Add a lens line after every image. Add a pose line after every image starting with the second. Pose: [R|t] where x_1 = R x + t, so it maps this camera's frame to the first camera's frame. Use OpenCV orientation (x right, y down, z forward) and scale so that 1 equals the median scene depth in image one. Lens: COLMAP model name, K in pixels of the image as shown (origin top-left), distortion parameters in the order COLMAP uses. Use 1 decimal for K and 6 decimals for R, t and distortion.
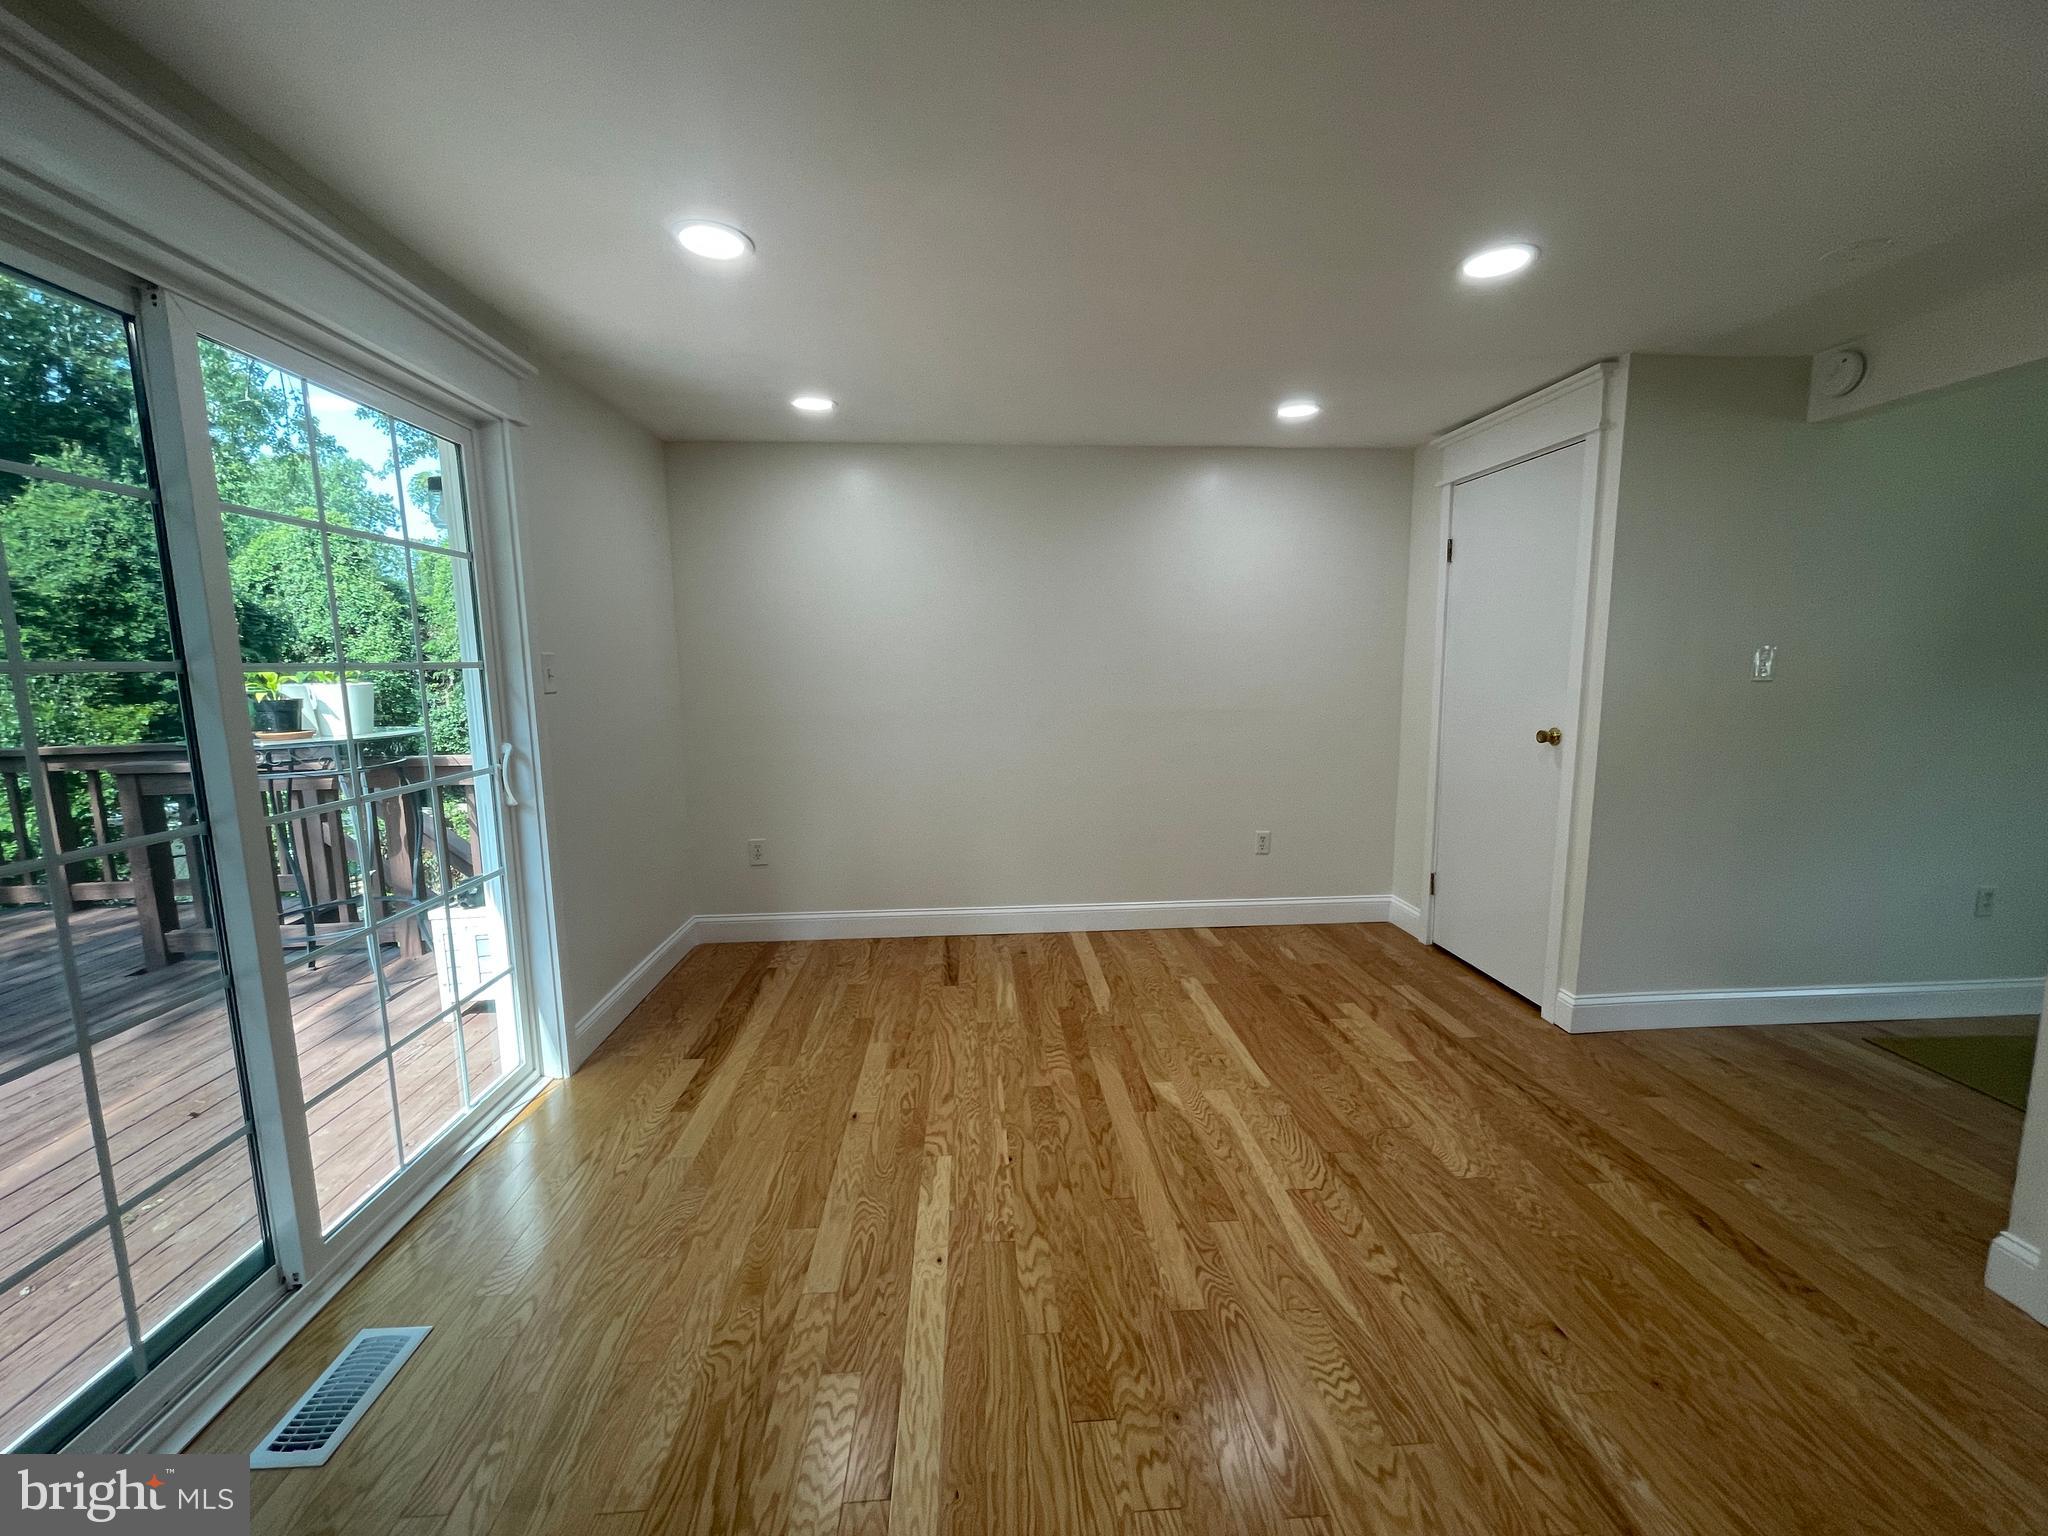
lens RADIAL K [[834.9, 0, 1030.8], [0, 834.9, 771.8], [0, 0, 1]] dist [-0.000822, 0.008556]
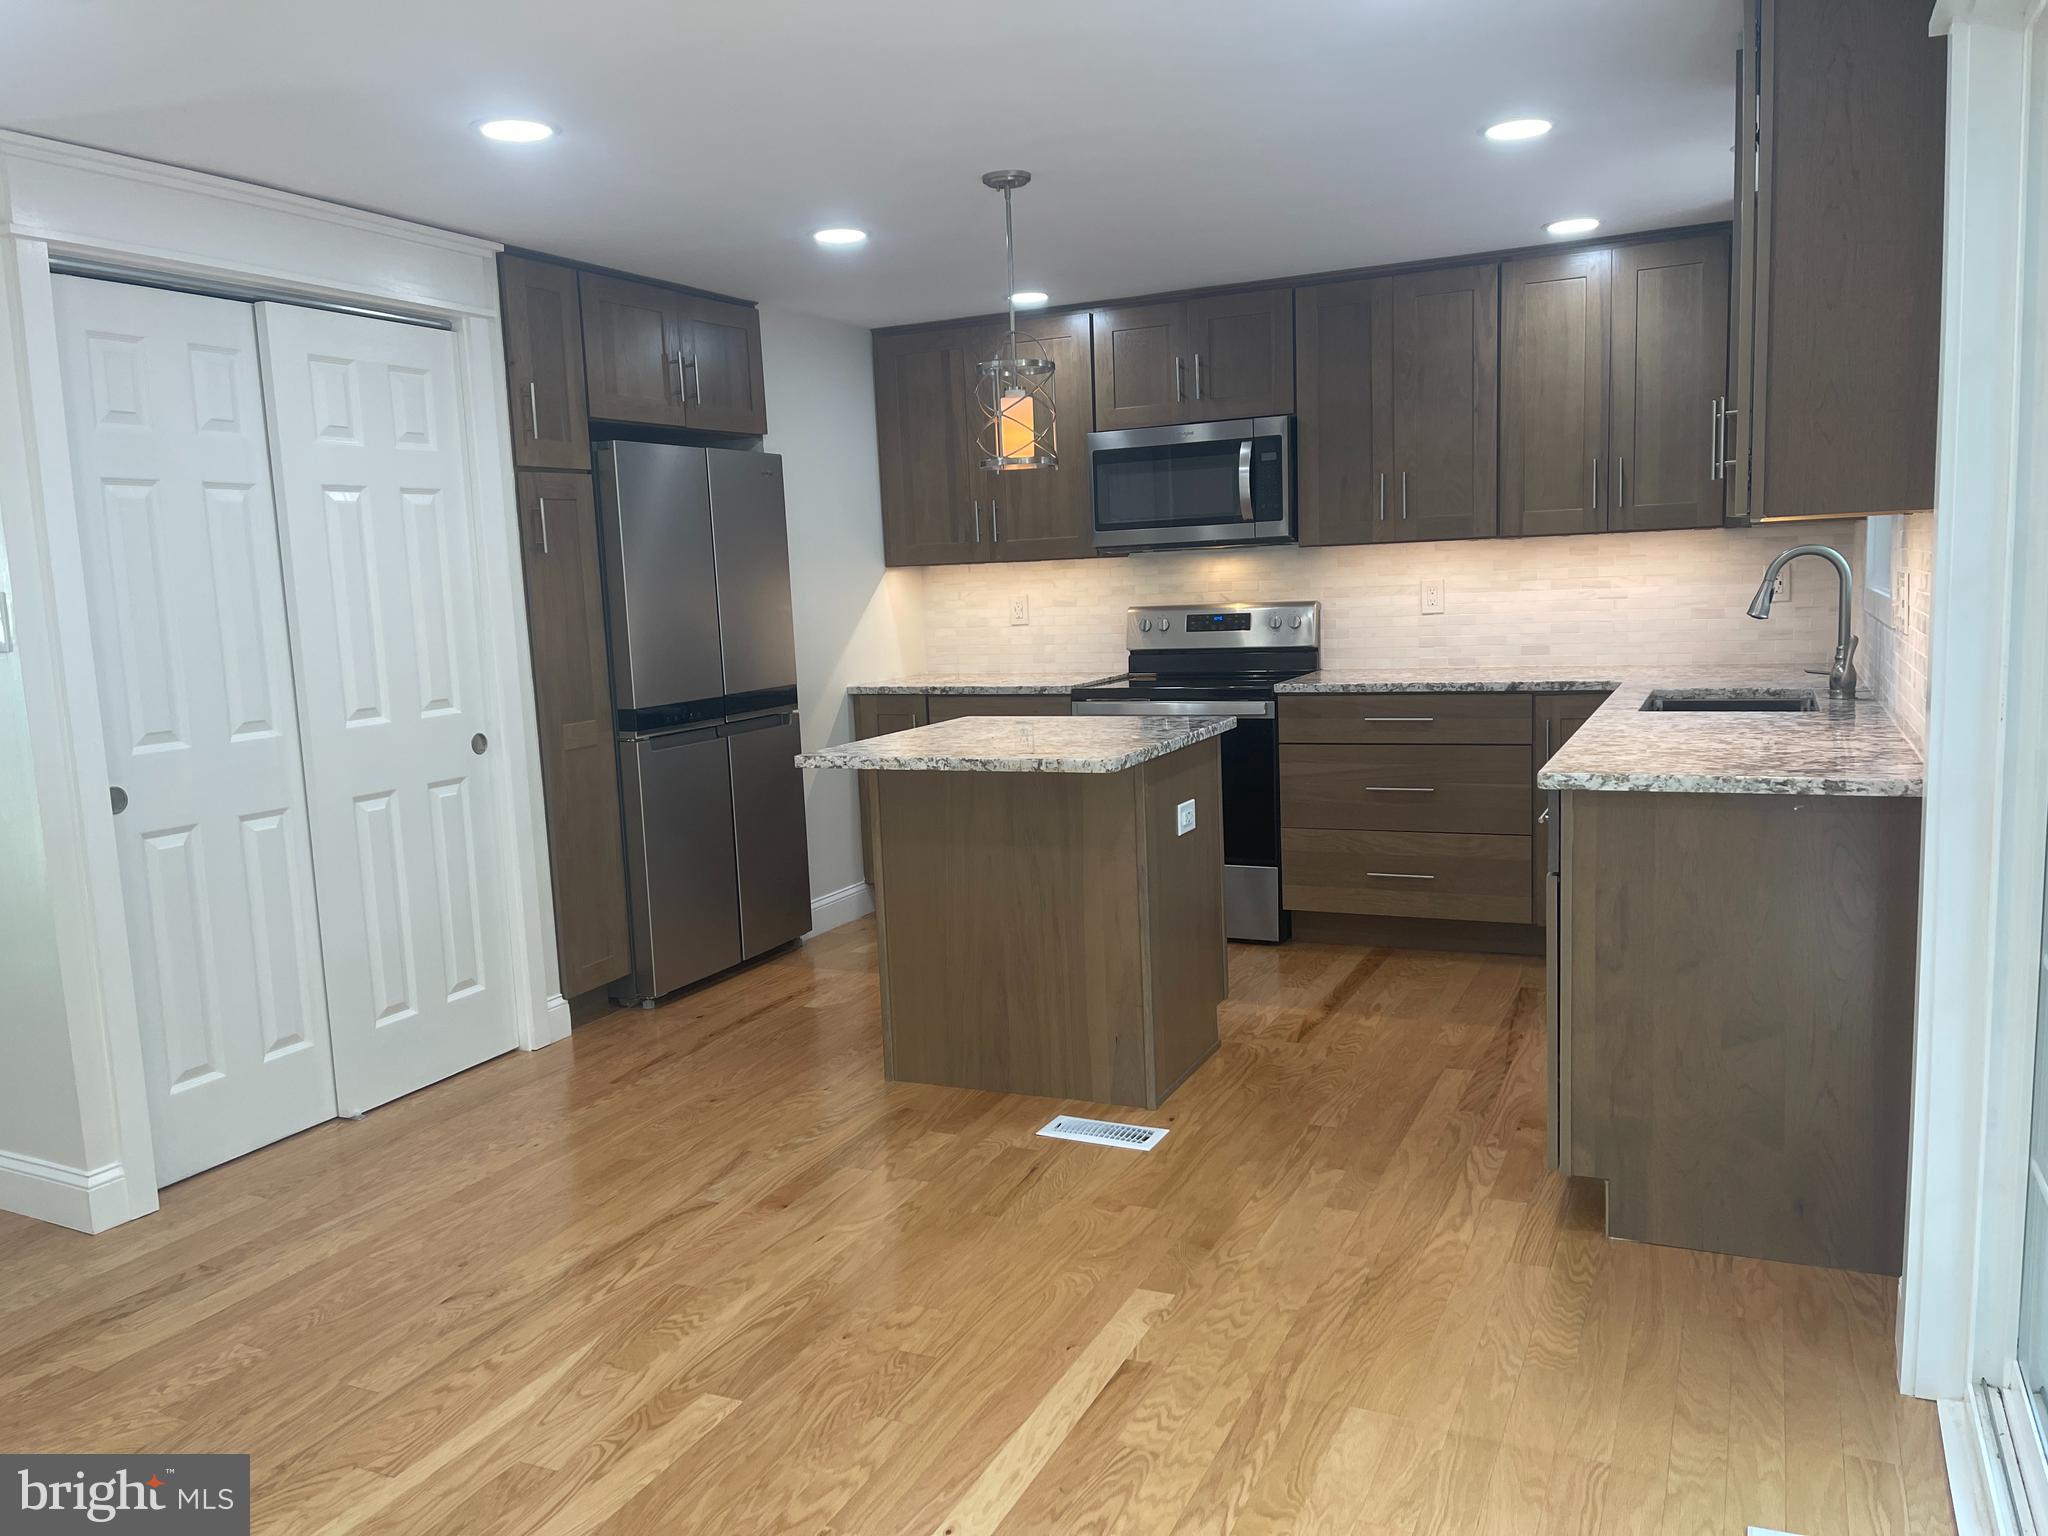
lens RADIAL K [[1553.0, 0, 1025.8], [0, 1553.0, 776.4], [0, 0, 1]] dist [0.070981, -0.077659]
pose [[-0.871037, -0.019982, 0.490810, -0.695794], [0.115391, 0.962889, 0.243985, -0.230395], [-0.477471, 0.269155, -0.836407, 1.729898]]
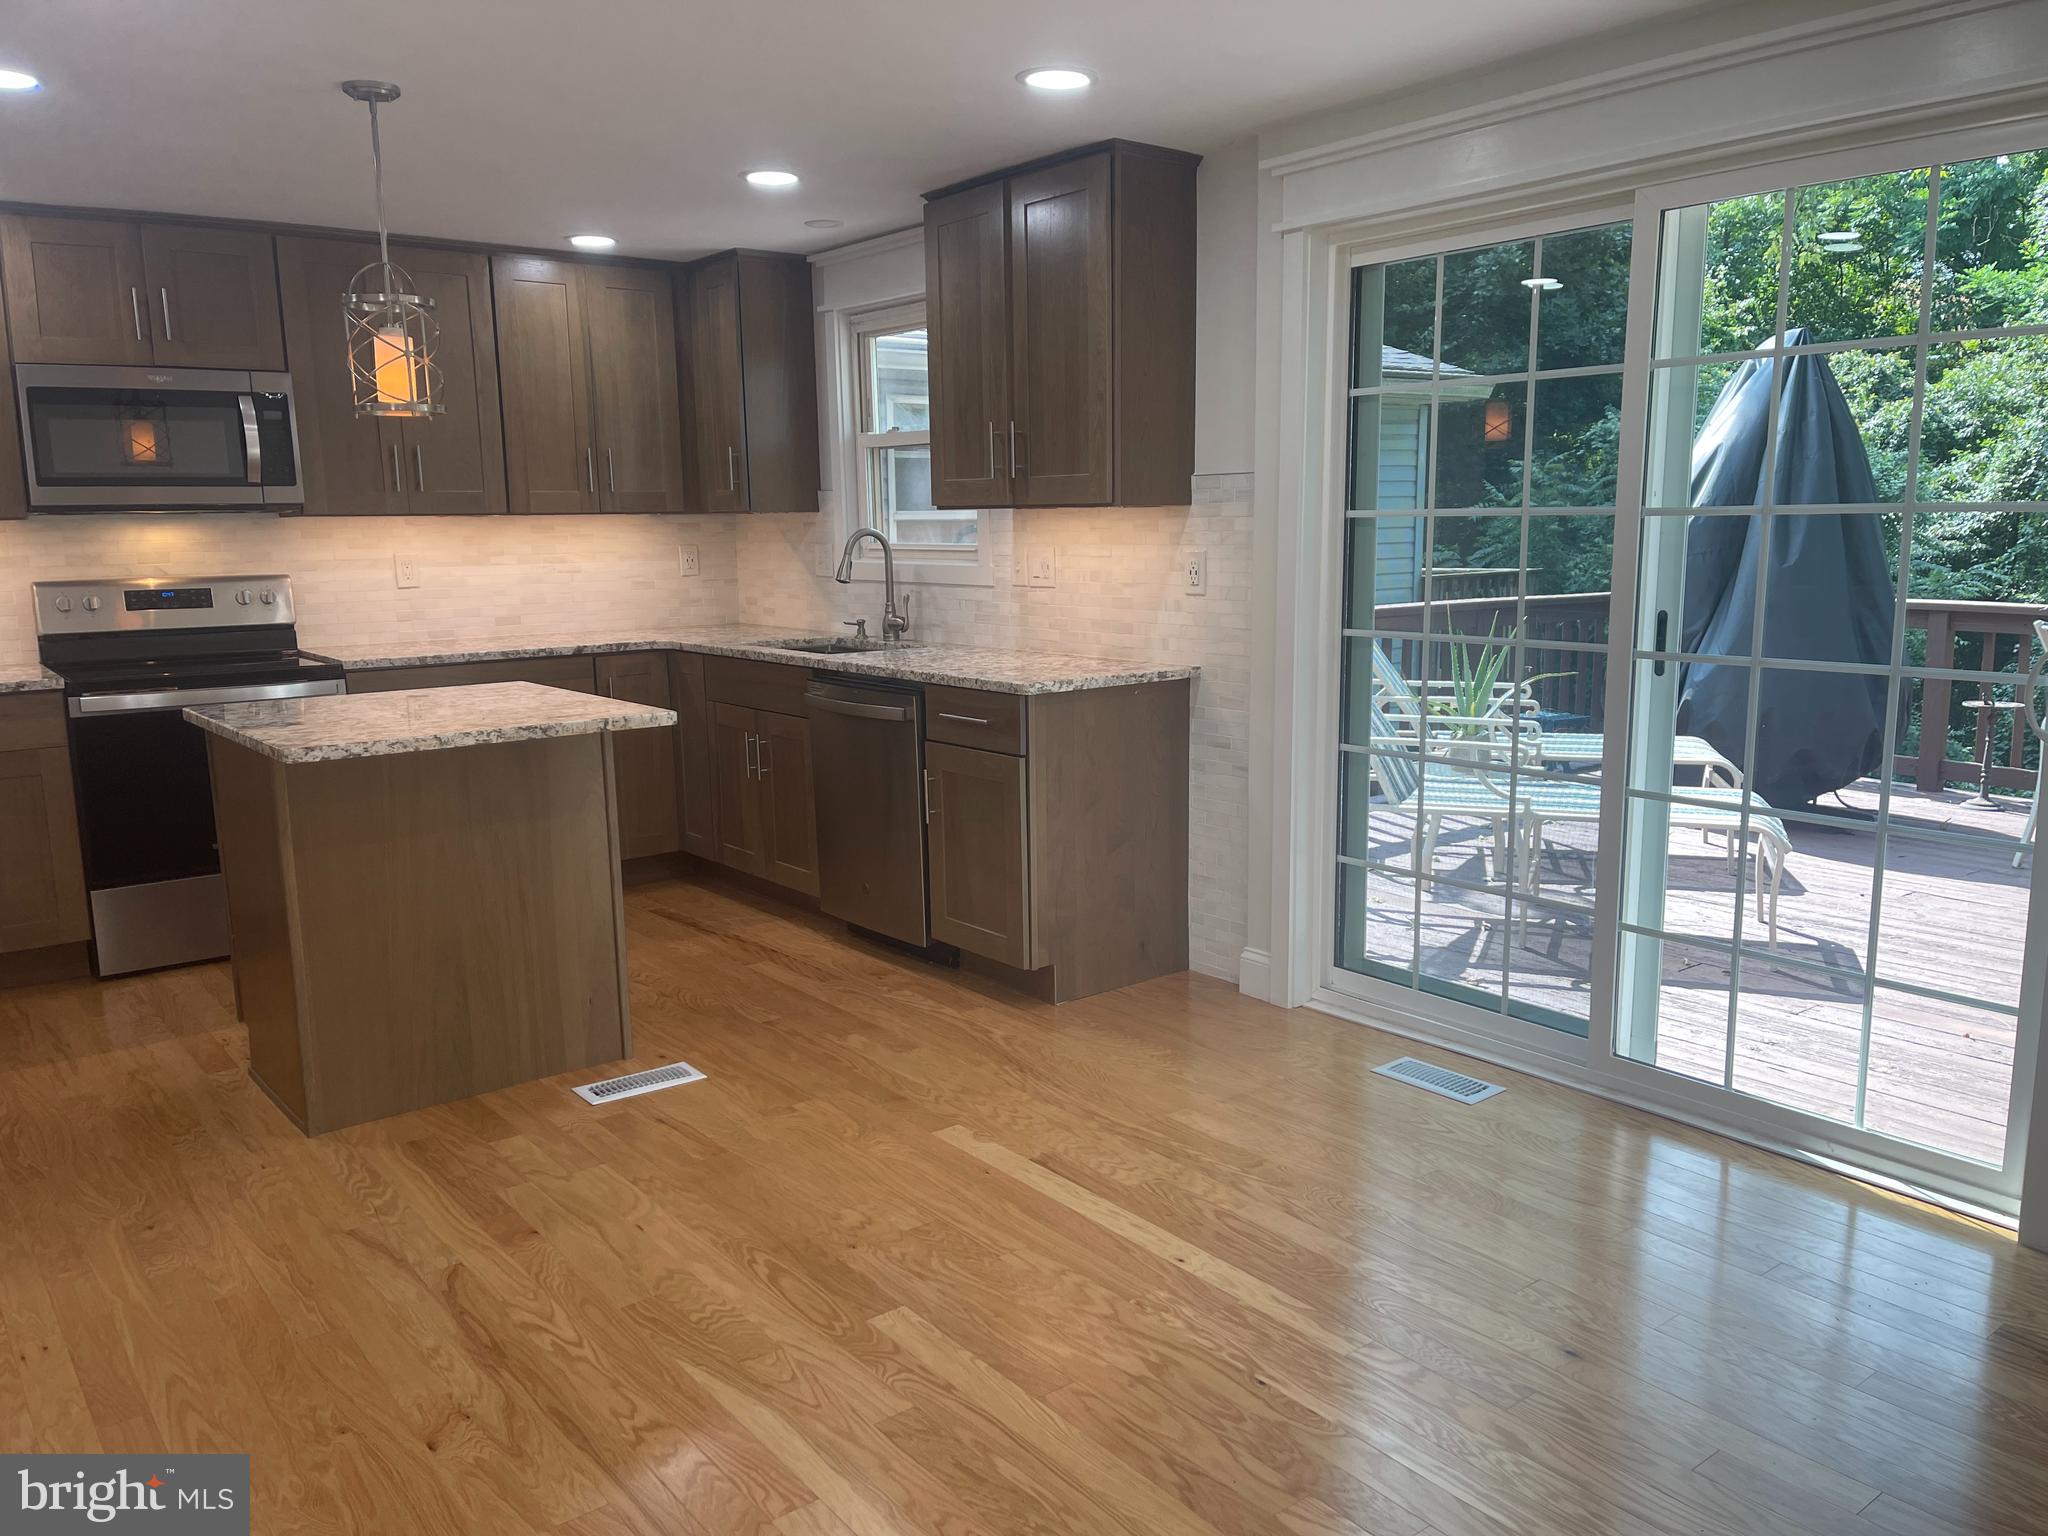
lens RADIAL K [[1545.1, 0, 1024.0], [0, 1545.1, 790.5], [0, 0, 1]] dist [0.079302, -0.106034]
pose [[-0.832108, 0.117724, -0.541975, 0.753504], [-0.053808, 0.955466, 0.290153, -0.273417], [0.551997, 0.270601, -0.788717, 1.905725]]
